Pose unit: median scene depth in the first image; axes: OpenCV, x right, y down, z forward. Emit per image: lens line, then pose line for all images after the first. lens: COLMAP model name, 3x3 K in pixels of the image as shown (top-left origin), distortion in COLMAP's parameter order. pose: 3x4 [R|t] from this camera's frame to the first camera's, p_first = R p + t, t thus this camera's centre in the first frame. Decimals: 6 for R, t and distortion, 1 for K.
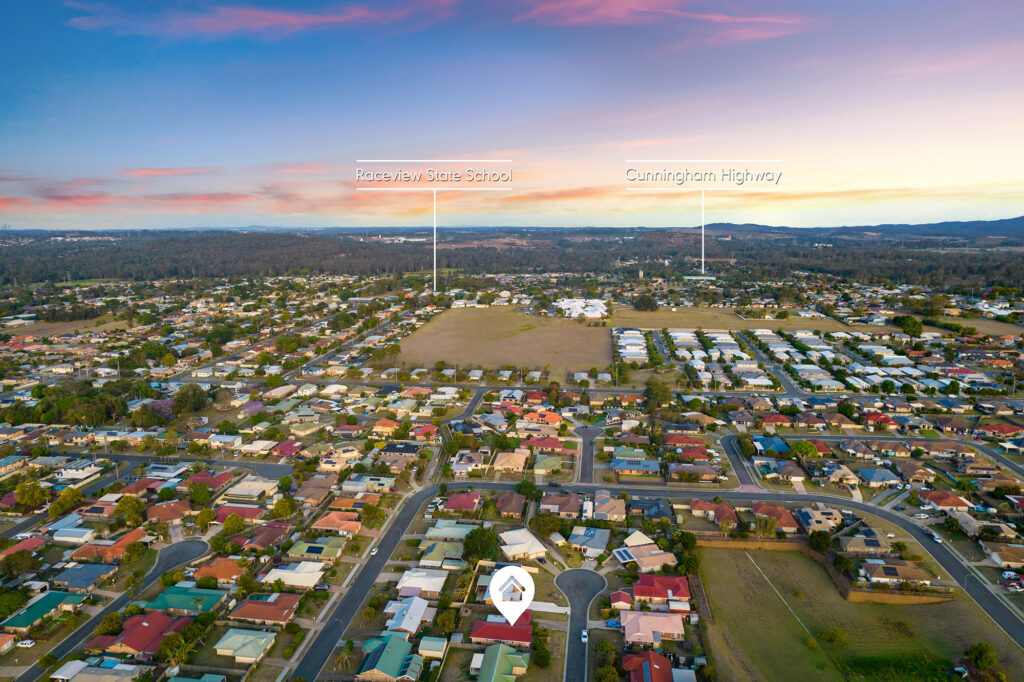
lens RADIAL K [[670.1, 0, 512.0], [0, 670.1, 341.0], [0, 0, 1]] dist [-0.069656, 0.071486]
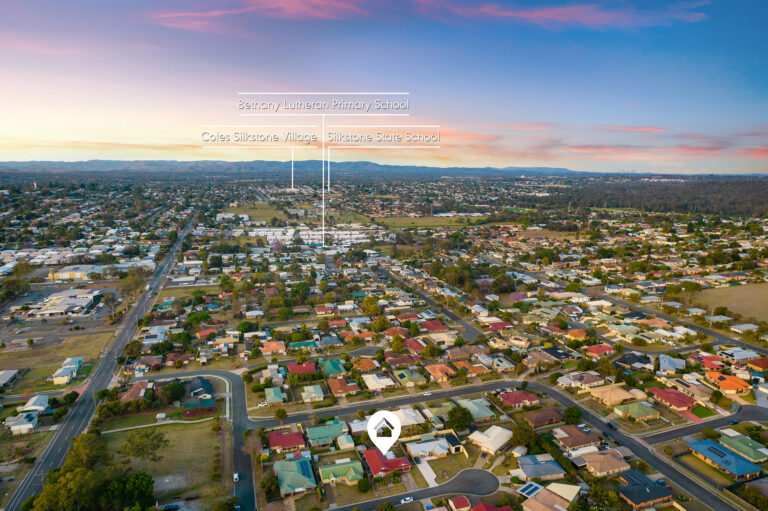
lens RADIAL K [[502.6, 0, 384.0], [0, 502.6, 255.5], [0, 0, 1]] dist [-0.069656, 0.071486]
pose [[0.414121, 0.160093, -0.896032, 0.494795], [-0.163072, 0.981533, 0.100002, -0.055245], [0.895495, 0.104705, 0.432580, 0.291116]]
